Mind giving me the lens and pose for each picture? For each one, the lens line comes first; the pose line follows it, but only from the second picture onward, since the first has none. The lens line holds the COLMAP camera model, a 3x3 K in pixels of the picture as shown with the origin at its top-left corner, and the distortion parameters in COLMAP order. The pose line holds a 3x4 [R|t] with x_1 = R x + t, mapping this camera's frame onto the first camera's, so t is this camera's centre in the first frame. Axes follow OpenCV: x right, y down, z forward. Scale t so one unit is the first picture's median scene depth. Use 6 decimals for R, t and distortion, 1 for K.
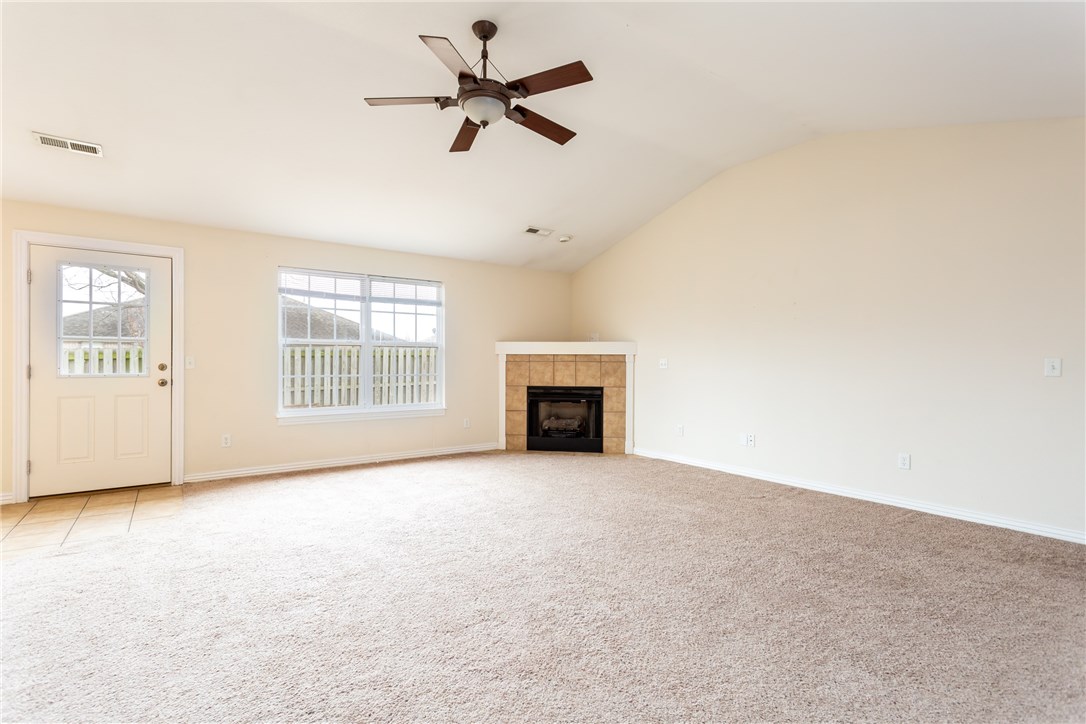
lens RADIAL K [[509.3, 0, 539.7], [0, 509.3, 362.3], [0, 0, 1]] dist [0.001134, 0.000611]
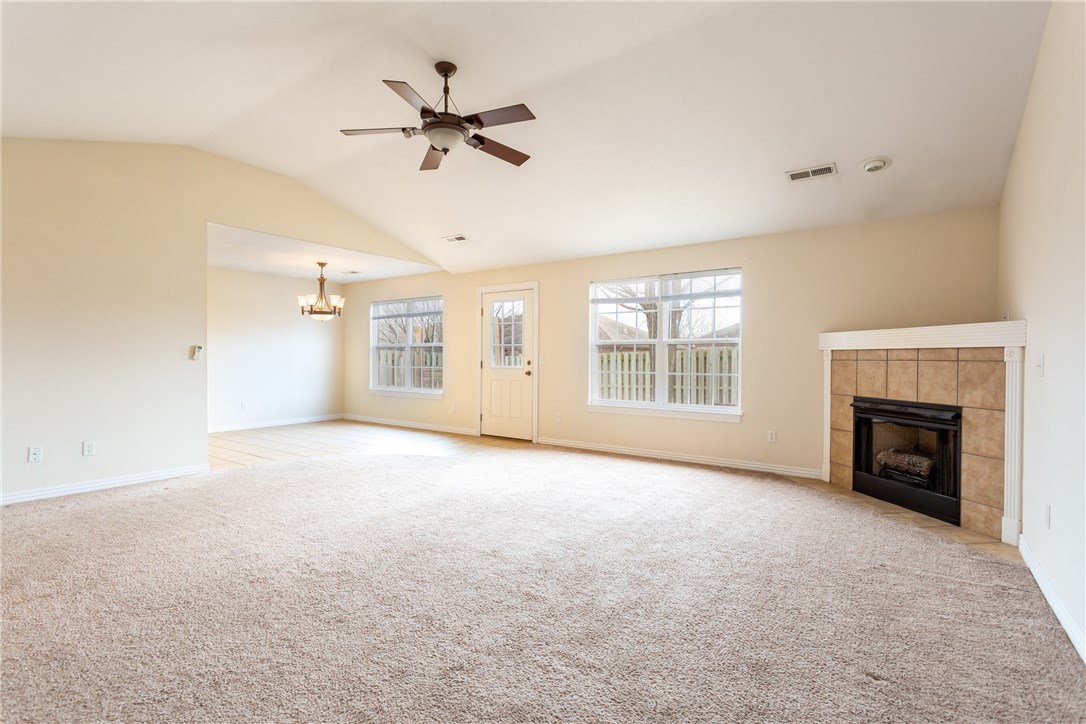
lens RADIAL K [[509.3, 0, 539.7], [0, 509.3, 362.3], [0, 0, 1]] dist [0.001134, 0.000611]
pose [[0.322988, 0.006358, -0.946382, 0.498223], [-0.005026, 0.999975, 0.005003, 0.000139], [0.946390, 0.003140, 0.323012, 0.393470]]
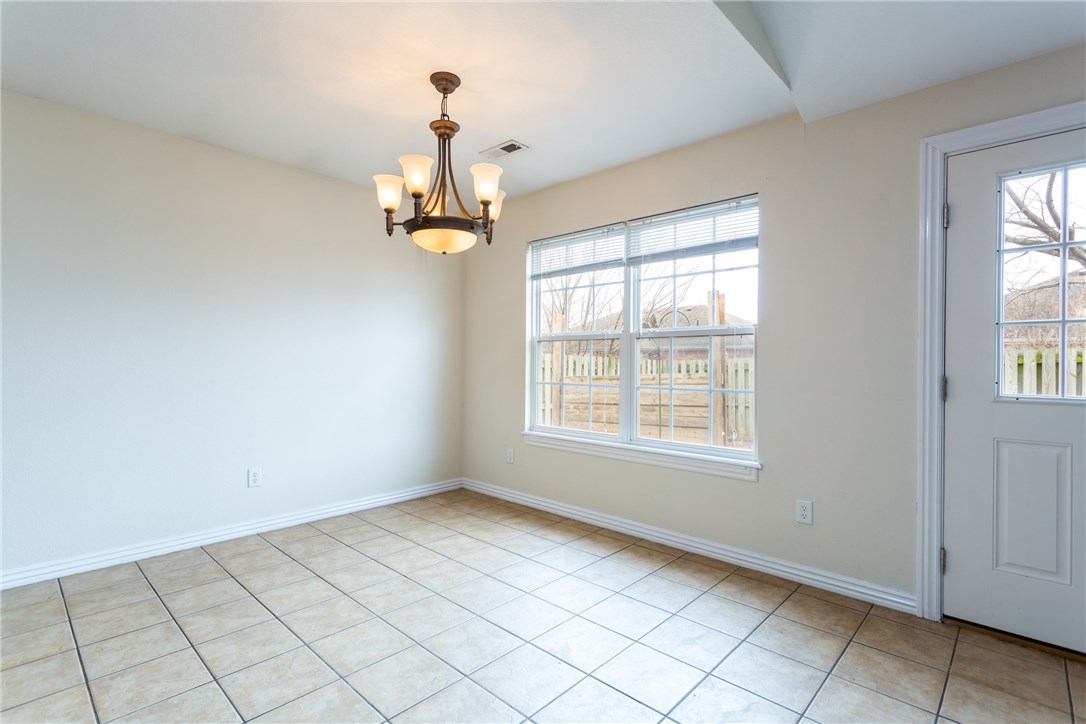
lens RADIAL K [[509.3, 0, 539.7], [0, 509.3, 362.3], [0, 0, 1]] dist [0.001134, 0.000611]
pose [[0.197911, -0.001302, -0.980219, -0.351033], [-0.007366, 0.999969, -0.002816, -0.002732], [0.980192, 0.007778, 0.197895, 0.296255]]
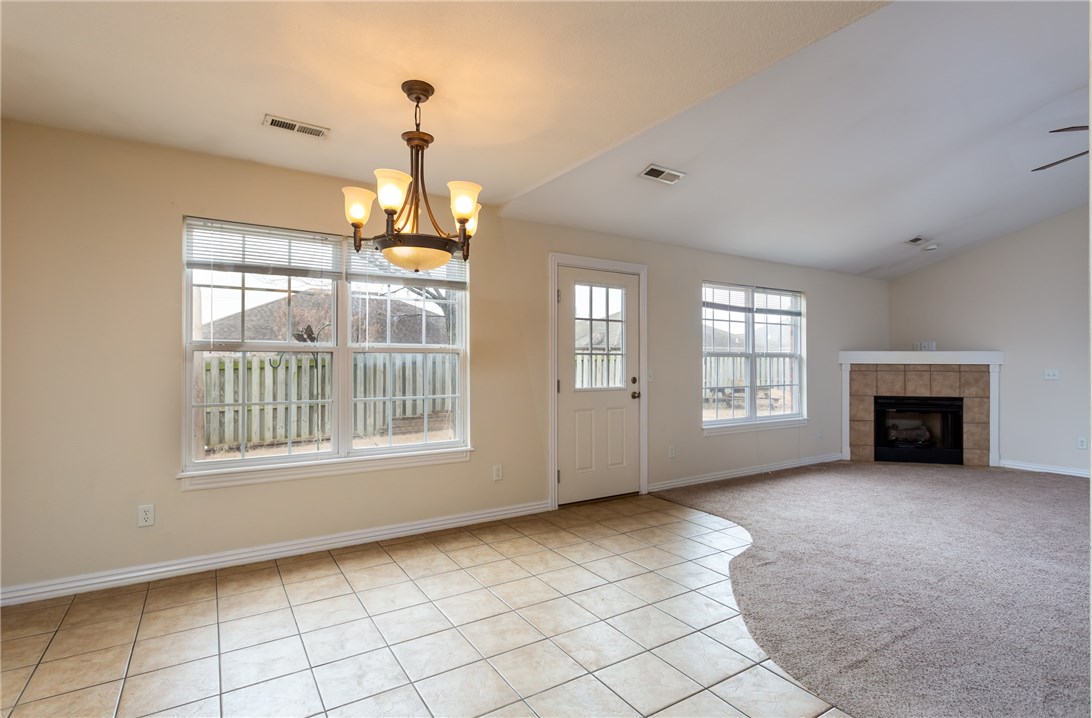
lens RADIAL K [[528.3, 0, 544.2], [0, 528.3, 356.6], [0, 0, 1]] dist [0.001579, 0.000280]
pose [[0.998413, -0.000117, -0.056321, -0.623071], [-0.000328, 0.999969, -0.007887, -0.021814], [0.056320, 0.007893, 0.998382, -0.060807]]
